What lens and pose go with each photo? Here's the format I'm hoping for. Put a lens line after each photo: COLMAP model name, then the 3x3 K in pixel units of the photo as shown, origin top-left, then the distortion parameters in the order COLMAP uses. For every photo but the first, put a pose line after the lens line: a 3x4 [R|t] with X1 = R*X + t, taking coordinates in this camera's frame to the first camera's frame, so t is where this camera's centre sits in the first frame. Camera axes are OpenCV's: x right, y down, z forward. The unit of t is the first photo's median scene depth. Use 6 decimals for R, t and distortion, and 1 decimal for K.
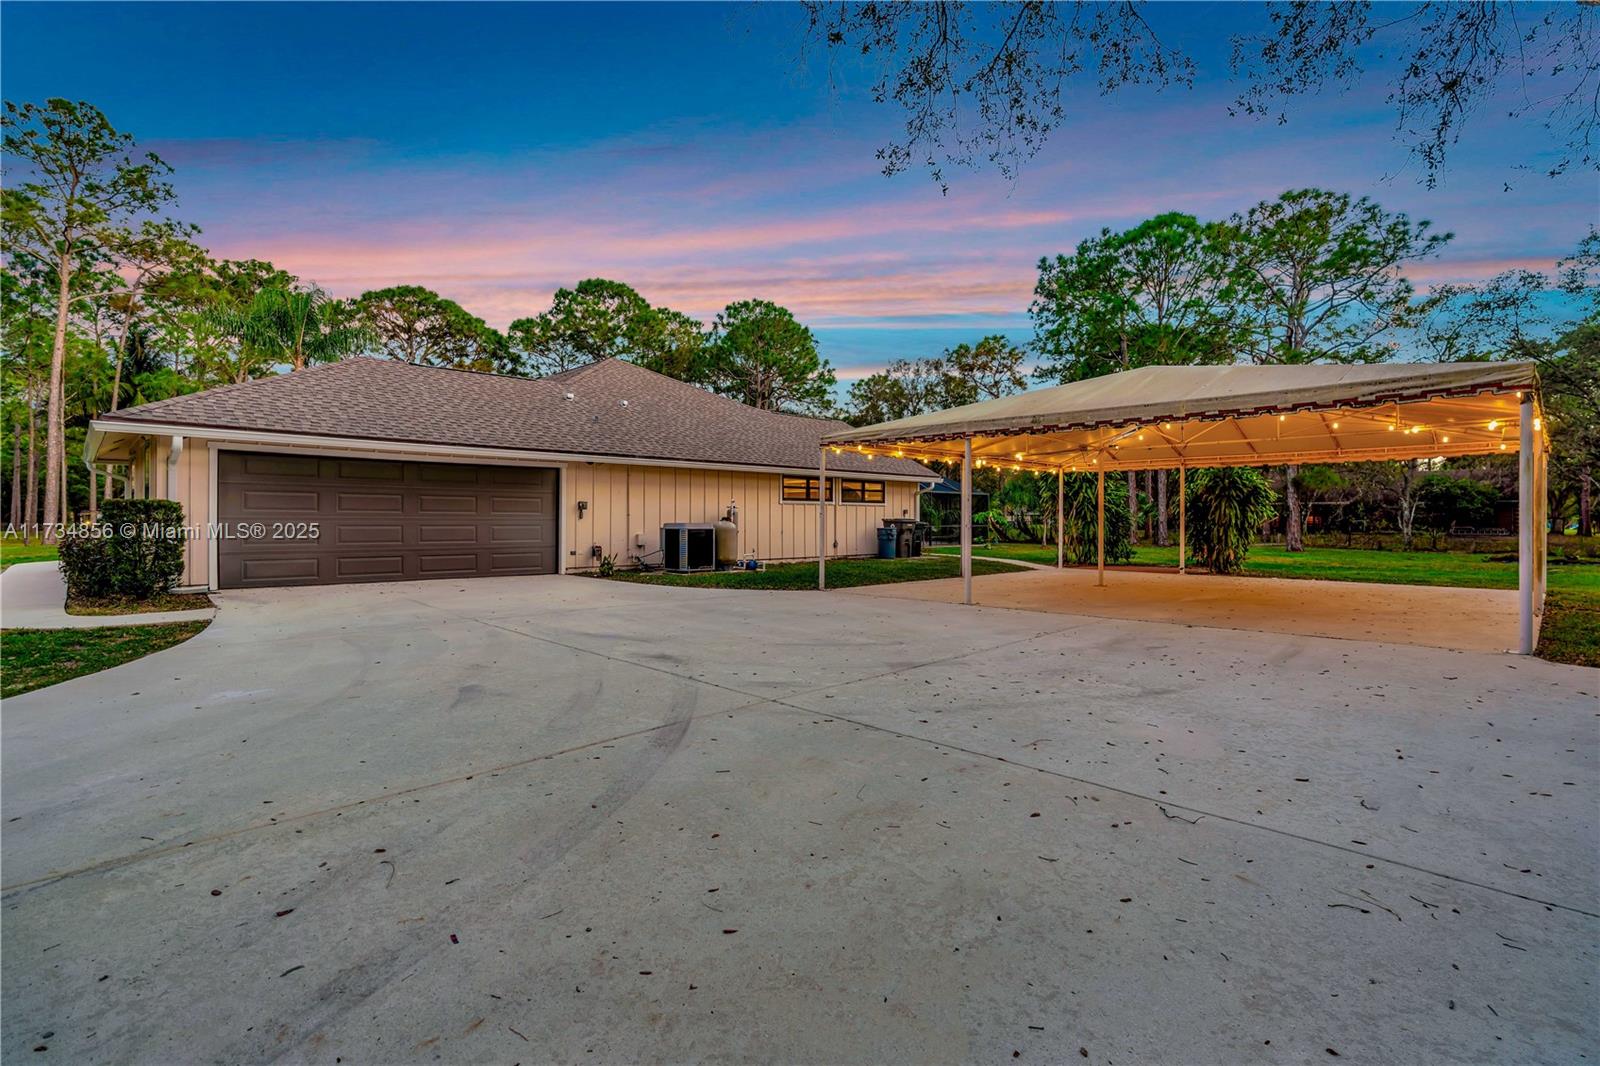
lens RADIAL K [[725.0, 0, 797.7], [0, 725.0, 531.5], [0, 0, 1]] dist [-0.011722, 0.003664]
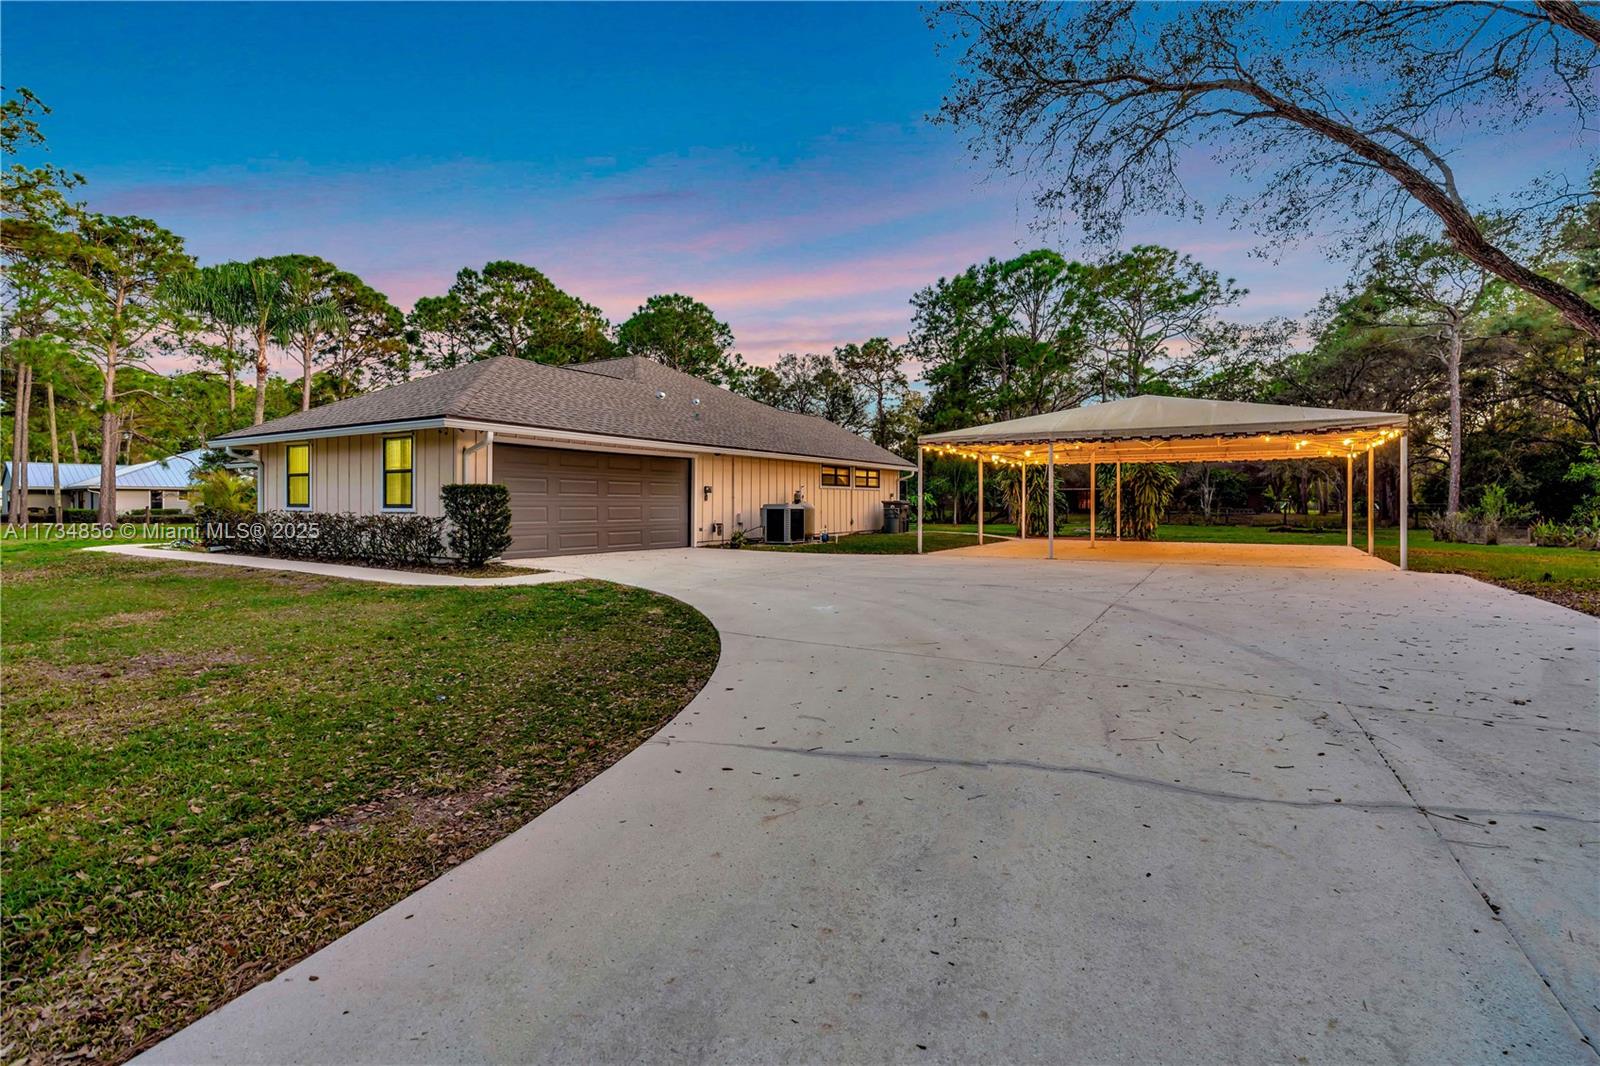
lens RADIAL K [[725.0, 0, 794.4], [0, 725.0, 520.2], [0, 0, 1]] dist [-0.011722, 0.003664]
pose [[0.970205, -0.008028, 0.242152, -0.246004], [0.006553, 0.999955, 0.006899, 0.004322], [-0.242196, -0.005106, 0.970214, -0.109475]]
